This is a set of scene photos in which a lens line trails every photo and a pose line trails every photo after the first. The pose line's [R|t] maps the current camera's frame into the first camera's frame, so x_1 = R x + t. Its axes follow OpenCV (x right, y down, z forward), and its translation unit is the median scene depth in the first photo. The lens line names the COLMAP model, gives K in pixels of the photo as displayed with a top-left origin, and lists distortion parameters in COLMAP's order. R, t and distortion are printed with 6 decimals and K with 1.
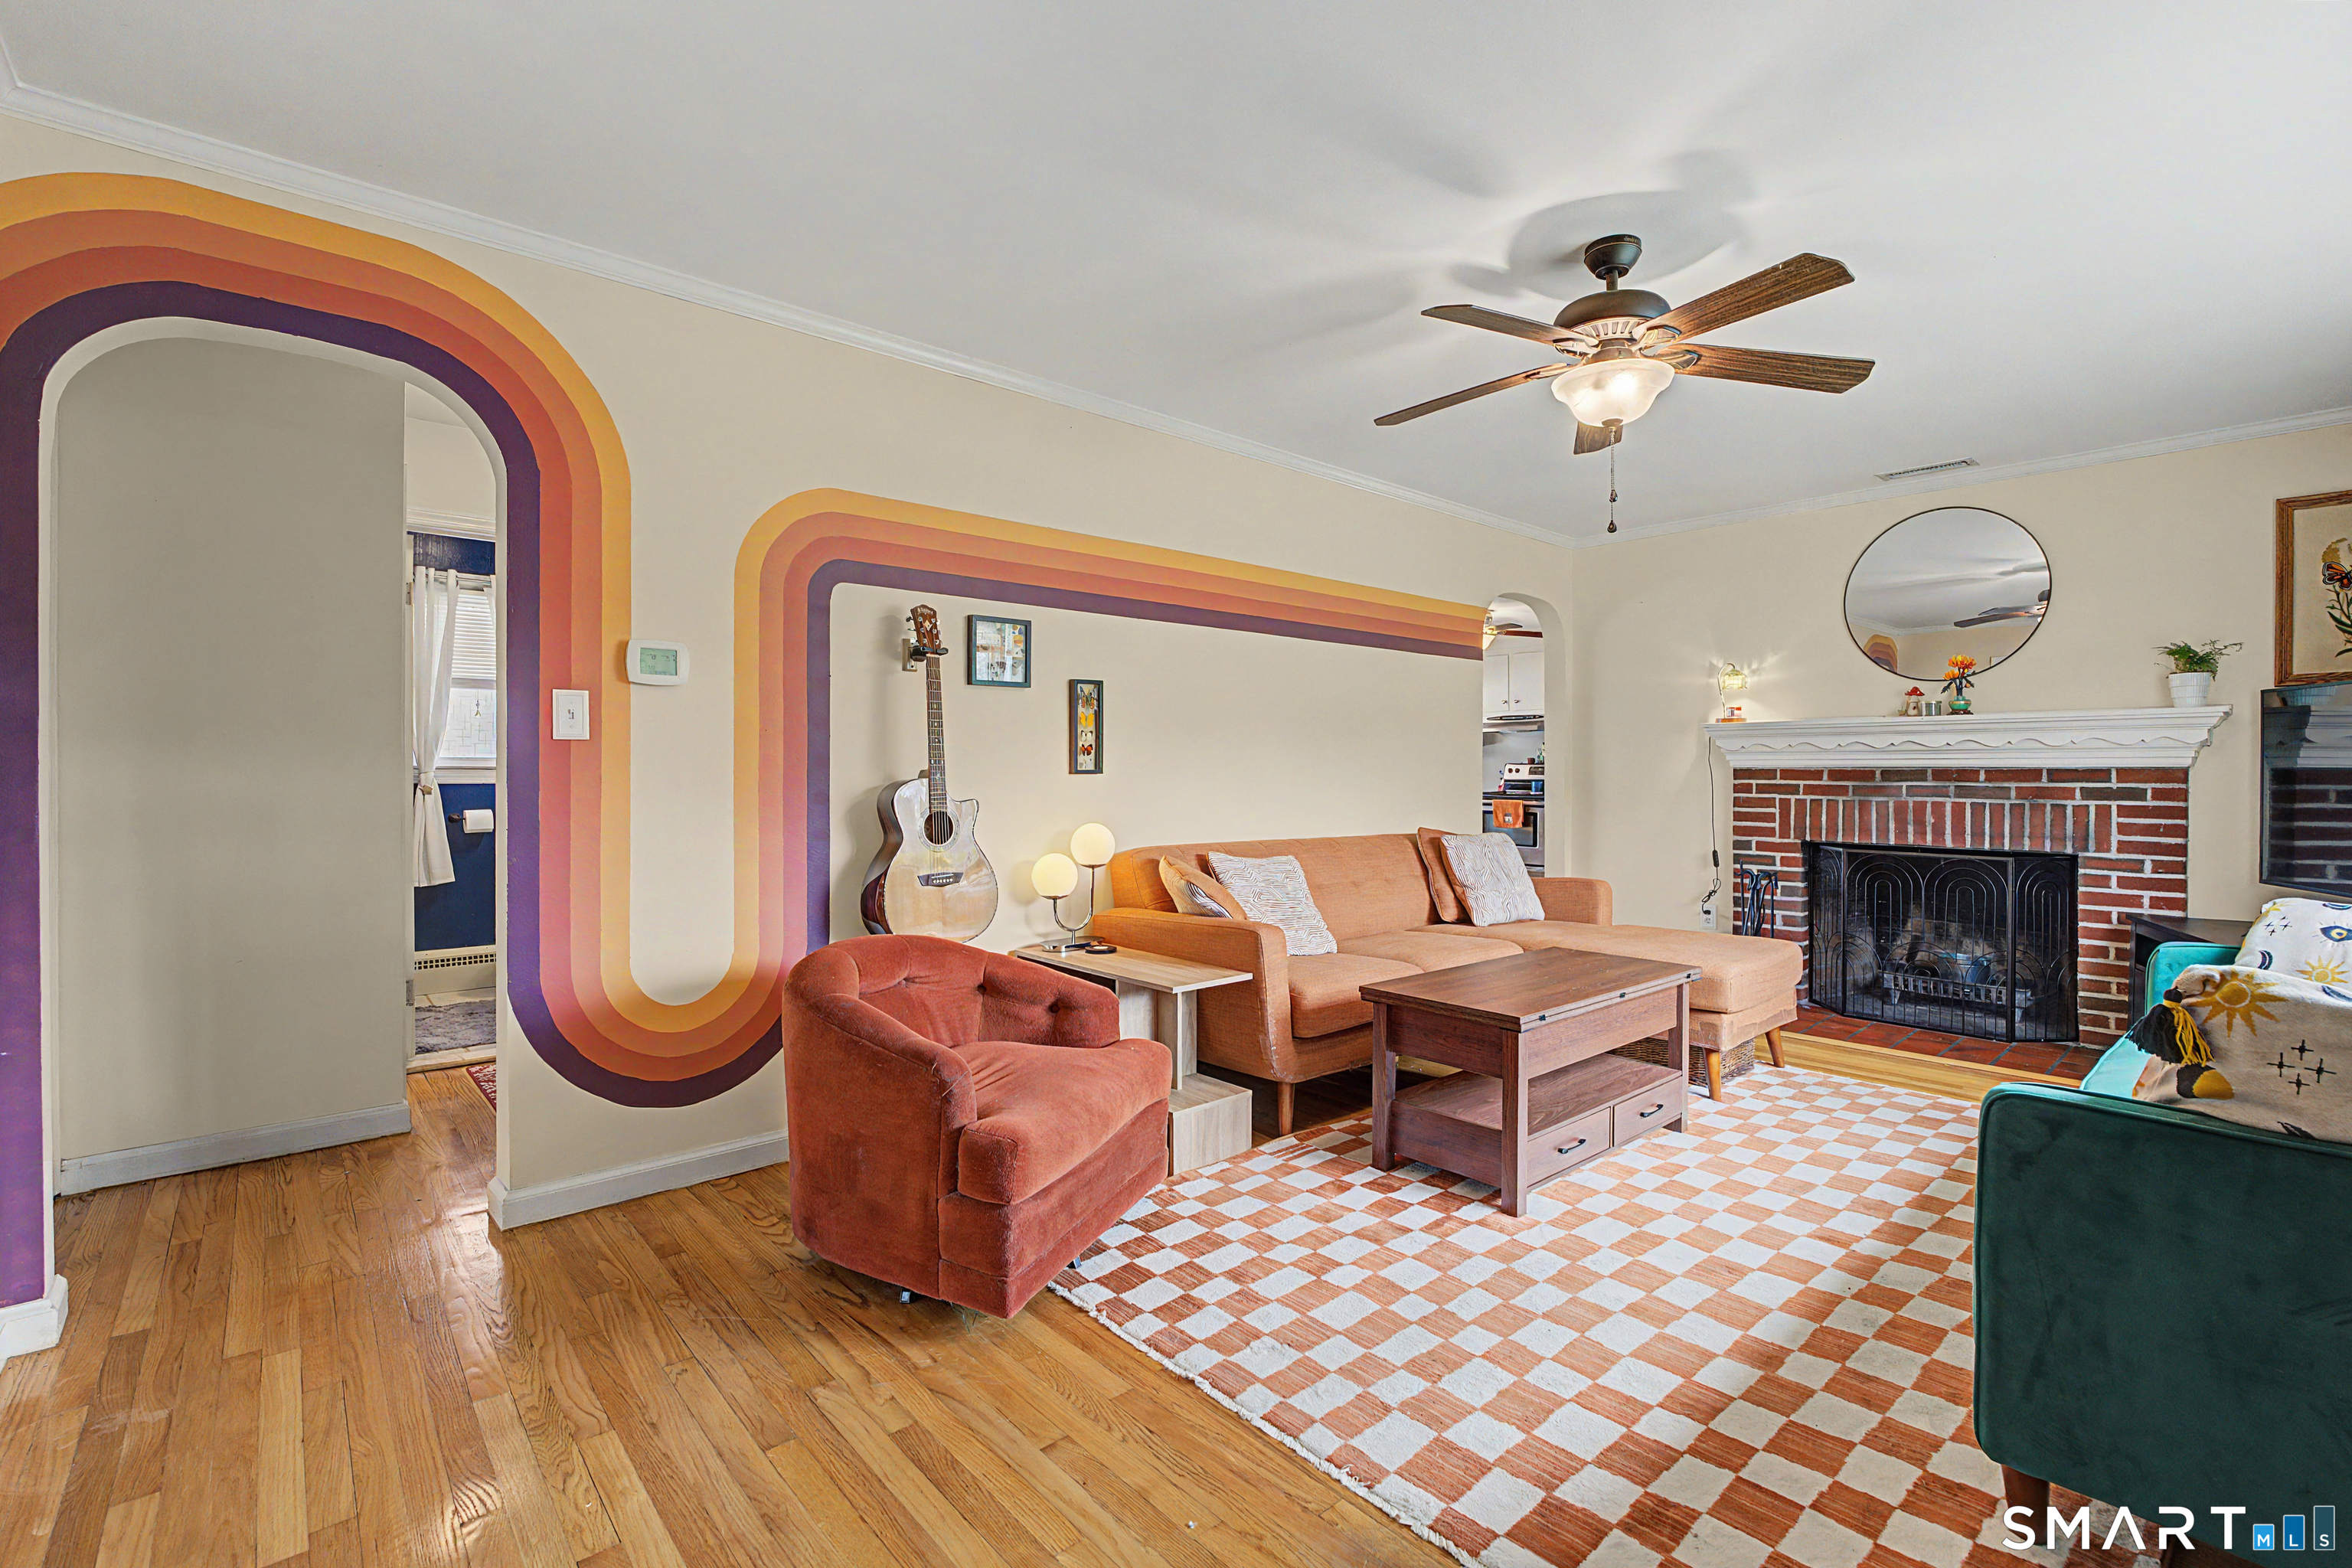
lens RADIAL K [[1045.3, 0, 1177.9], [0, 1045.3, 776.1], [0, 0, 1]] dist [-0.015493, 0.003914]
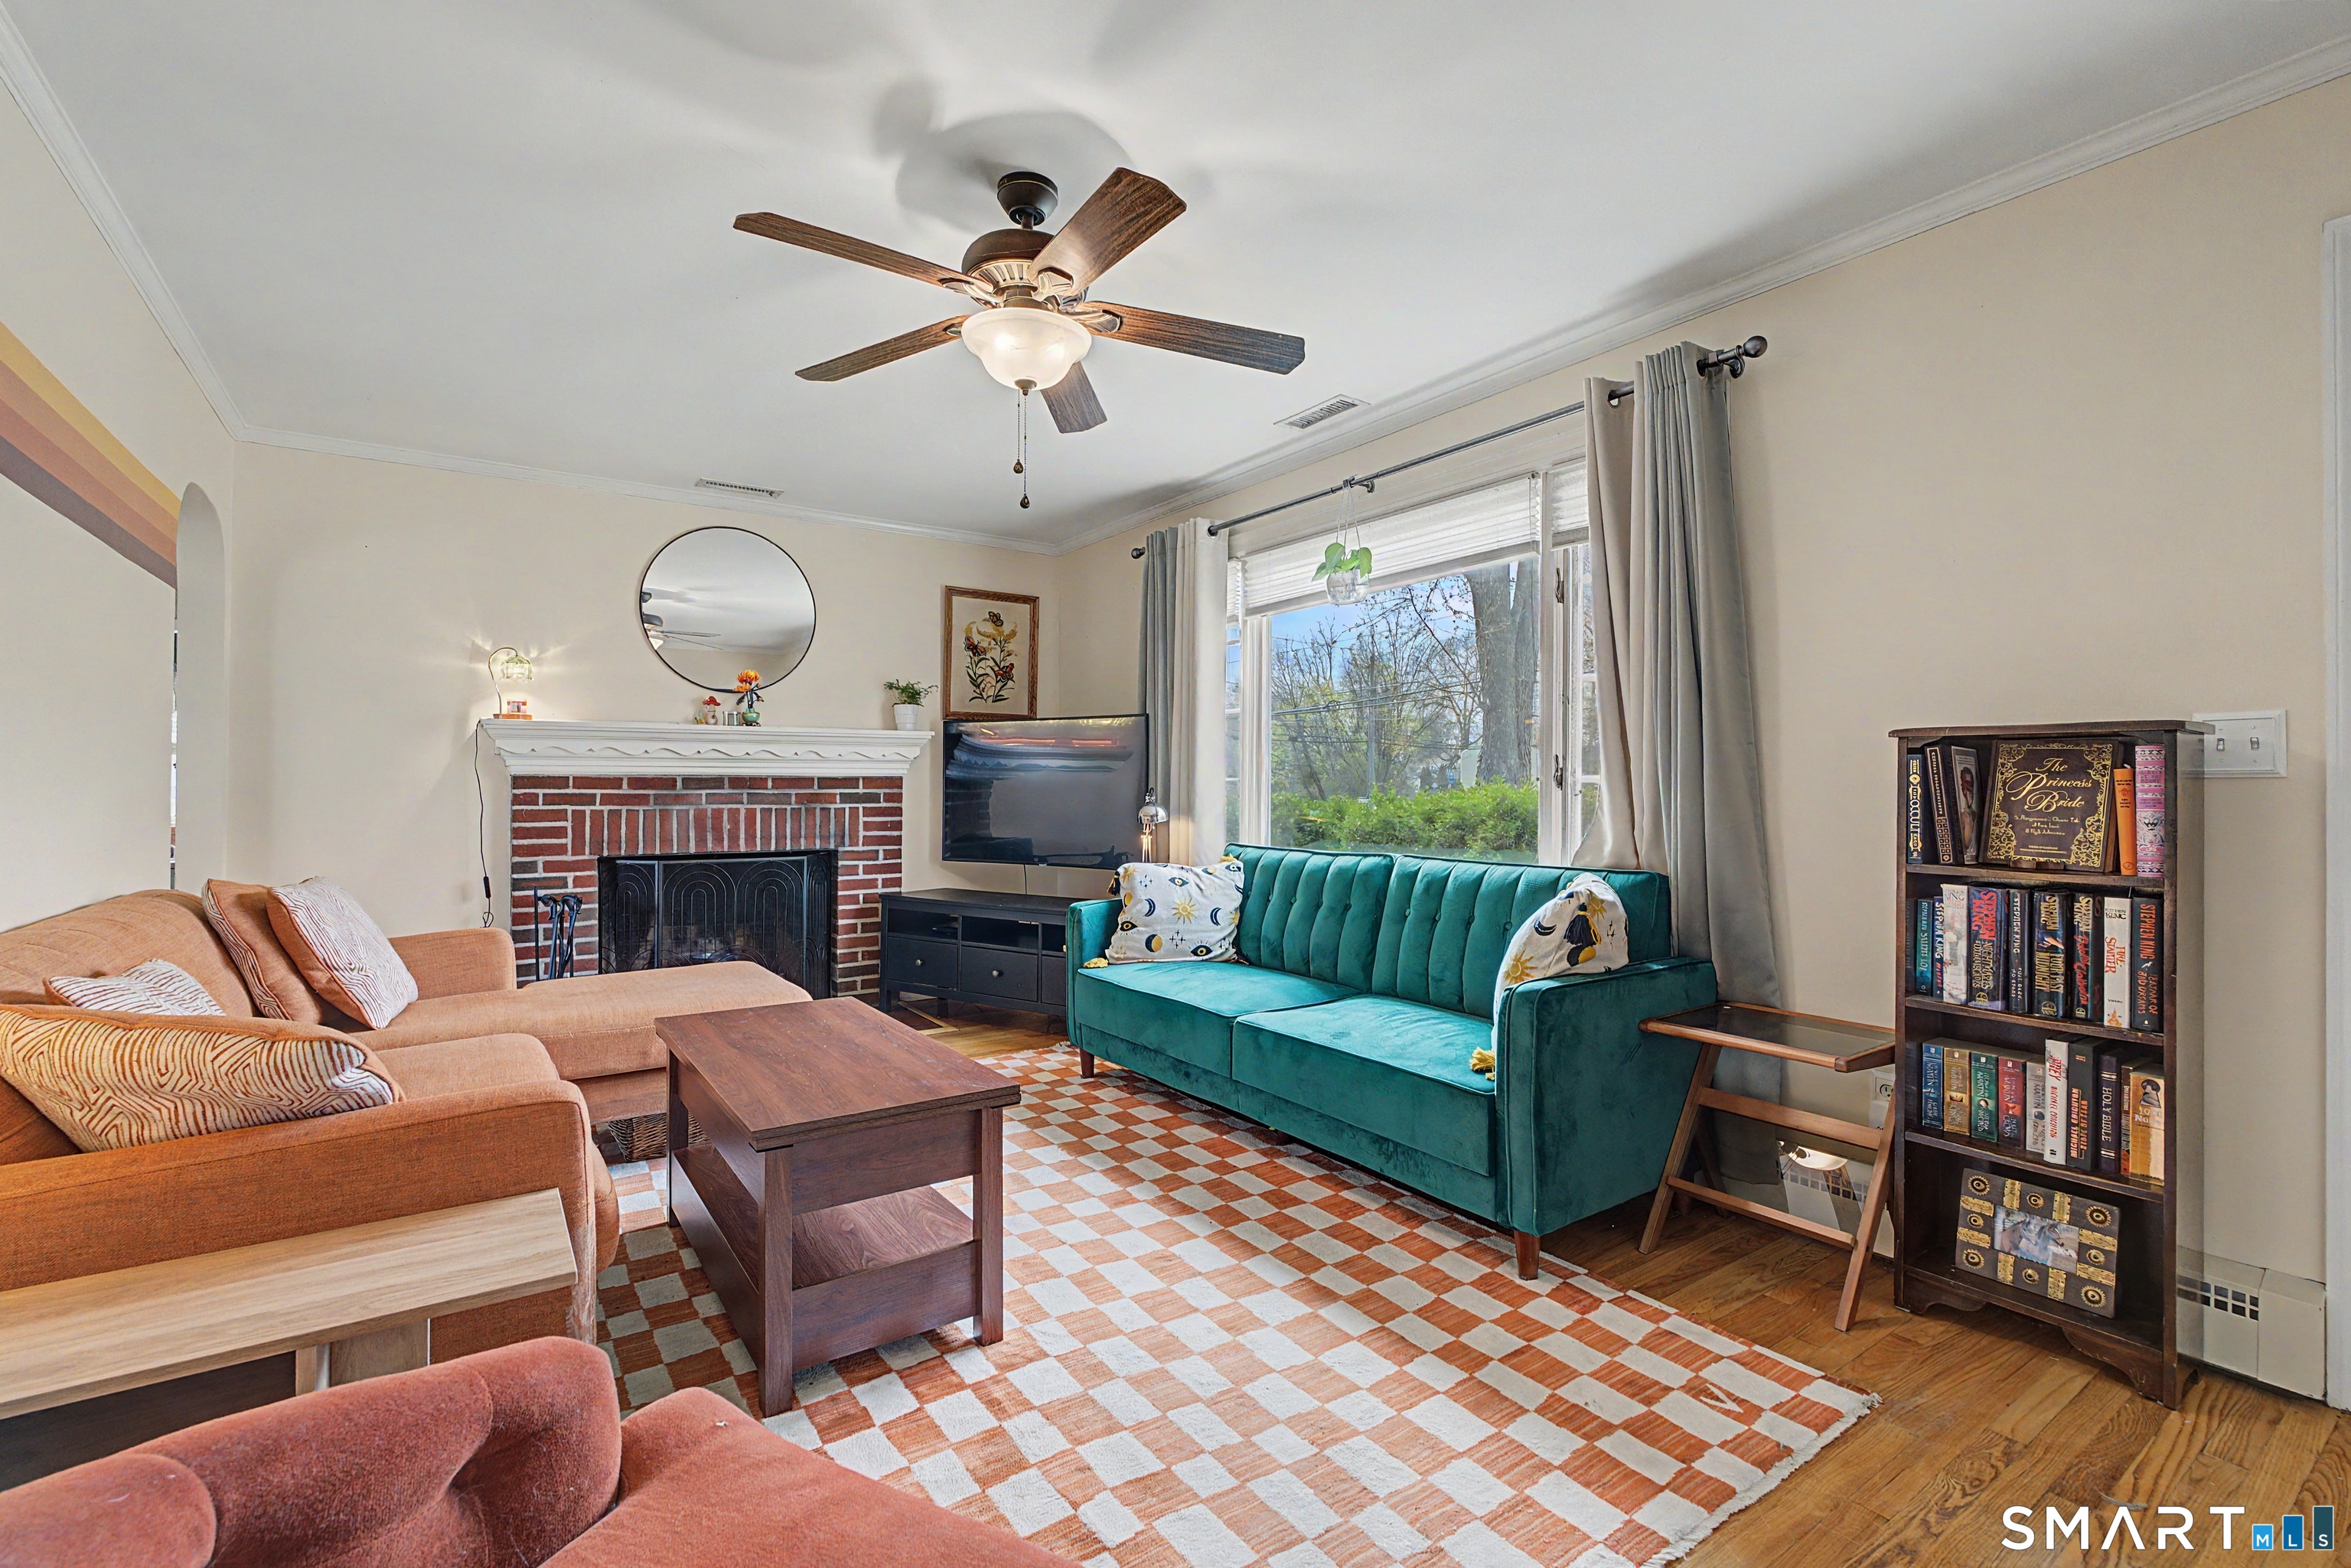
lens RADIAL K [[1044.9, 0, 1174.3], [0, 1044.9, 777.2], [0, 0, 1]] dist [-0.015493, 0.003914]
pose [[0.117704, 0.003957, 0.993041, -0.307721], [0.003798, 0.999983, -0.004435, -0.000594], [-0.993041, 0.004294, 0.117687, 0.531409]]
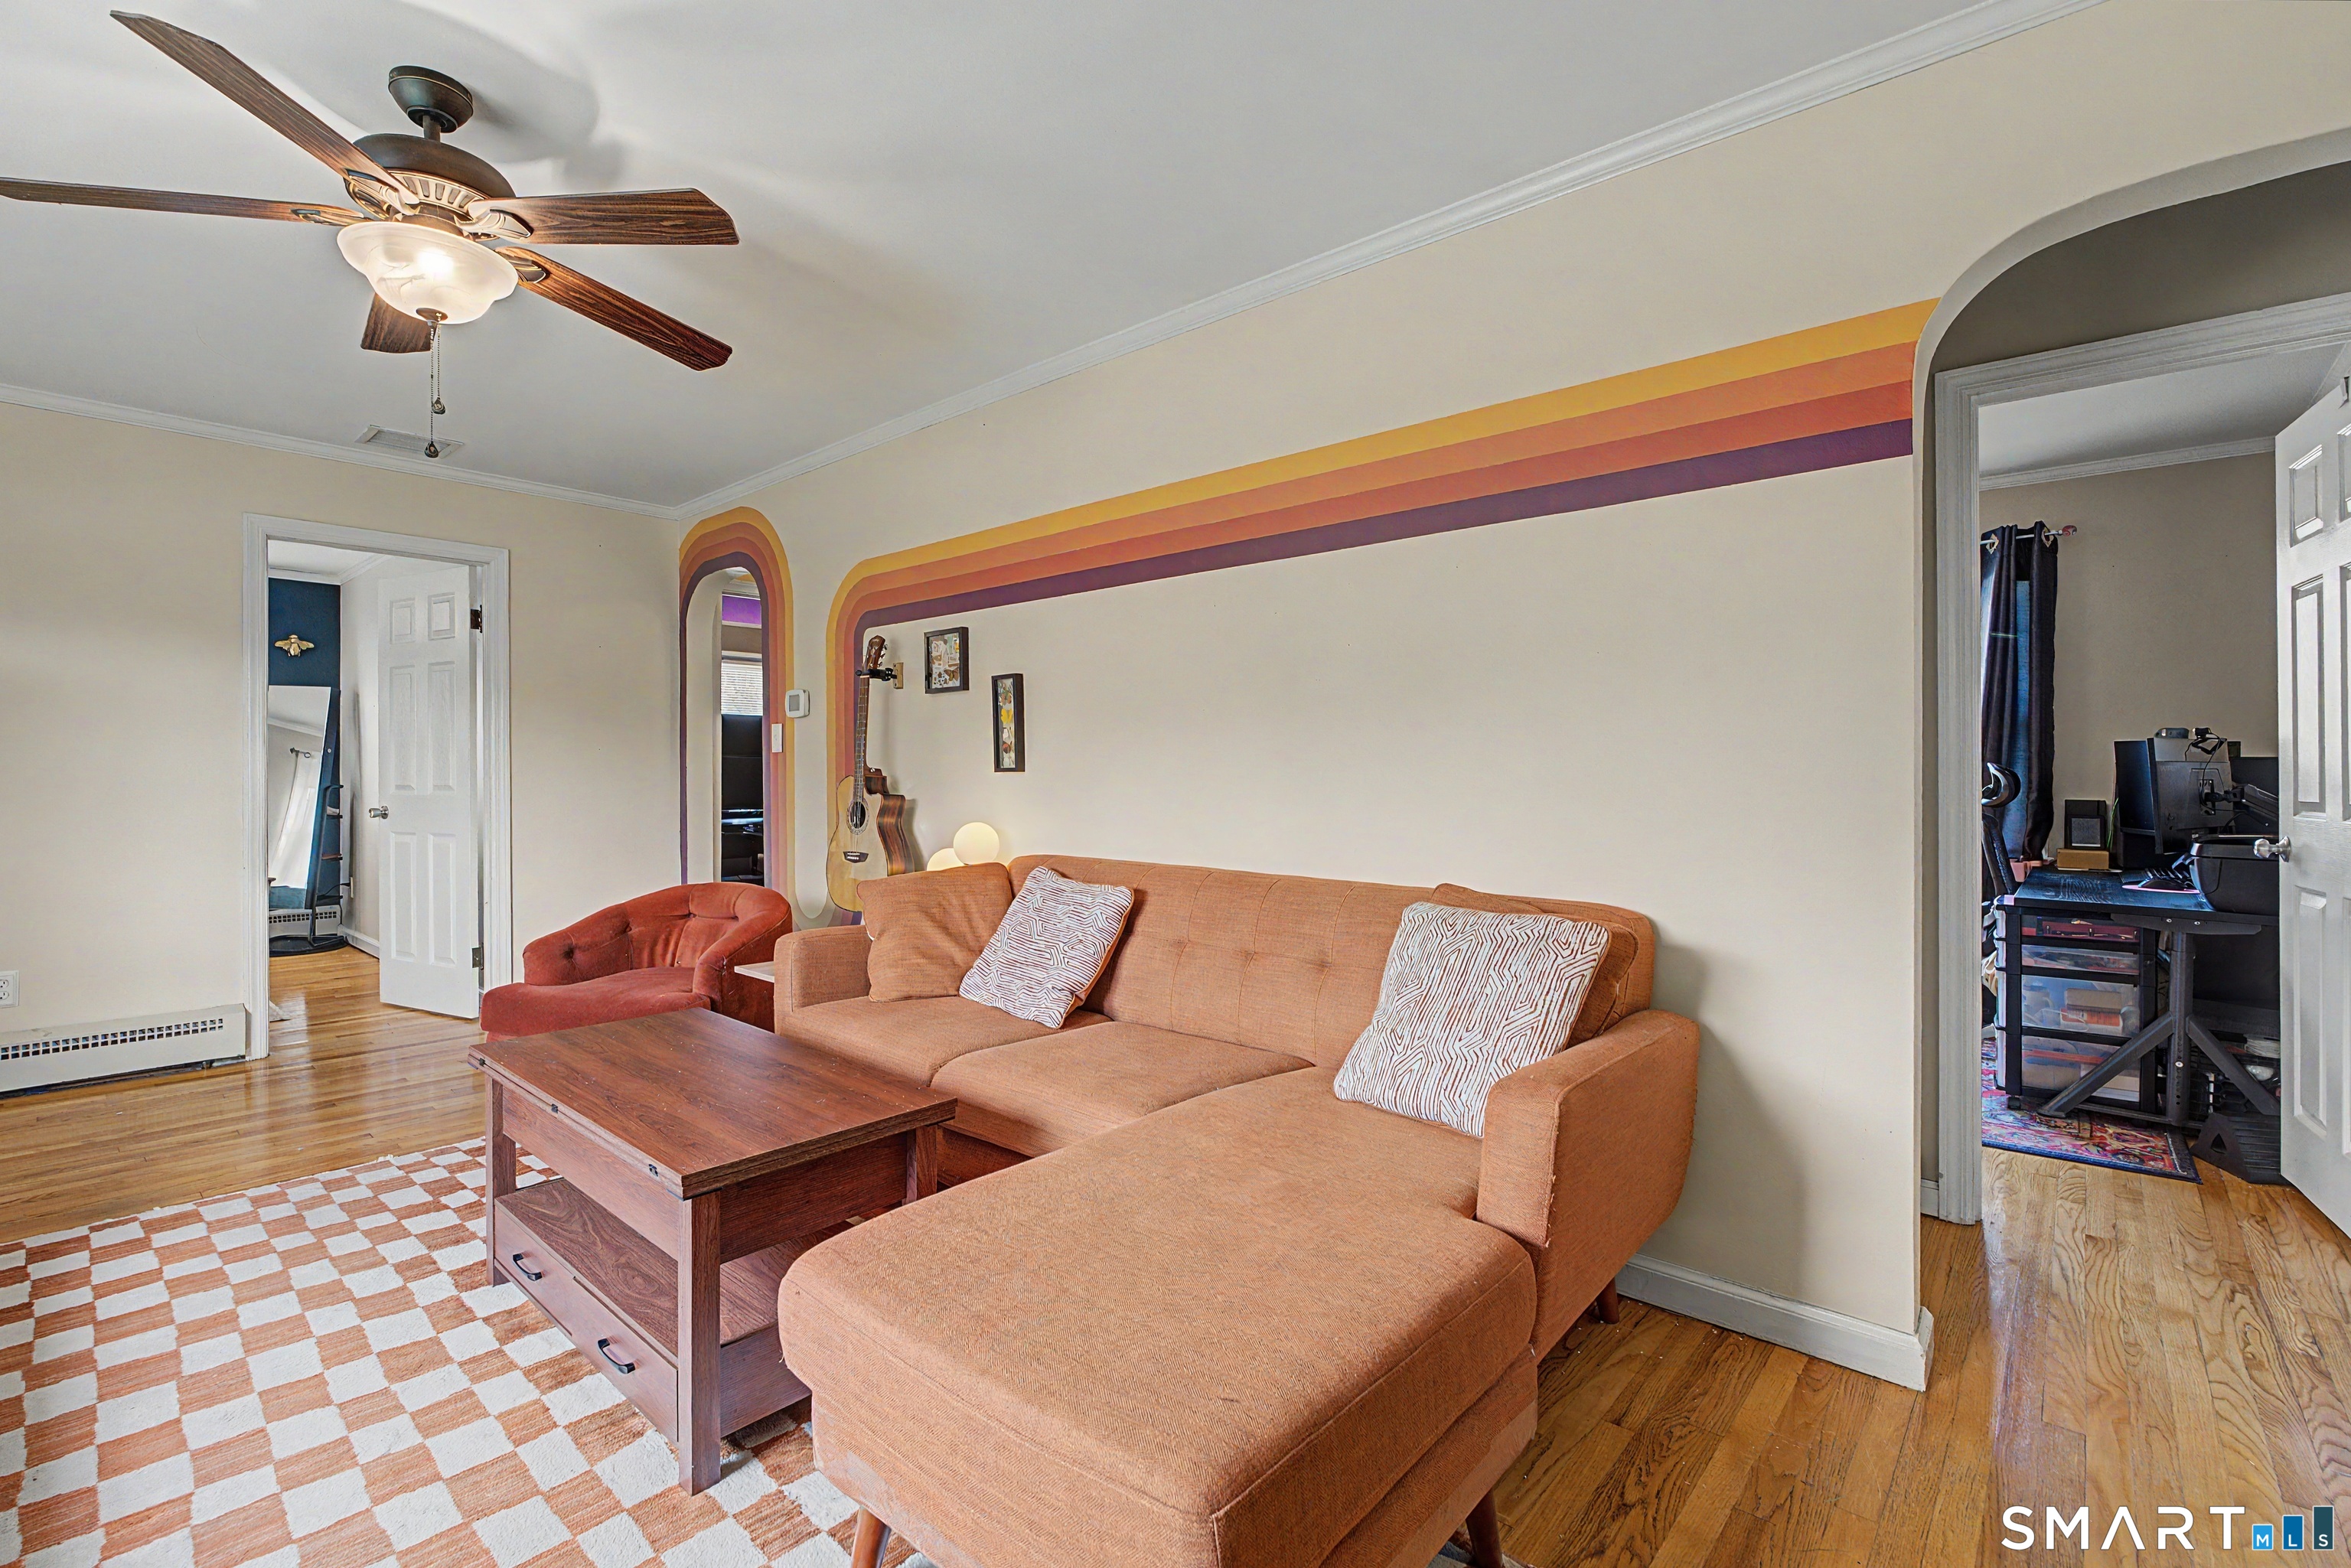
lens RADIAL K [[1044.9, 0, 1181.2], [0, 1044.9, 776.6], [0, 0, 1]] dist [-0.015493, 0.003914]
pose [[0.129734, 0.003599, -0.991542, 0.863794], [-0.003875, 0.999988, 0.003122, -0.001437], [0.991541, 0.003437, 0.129746, 1.002800]]
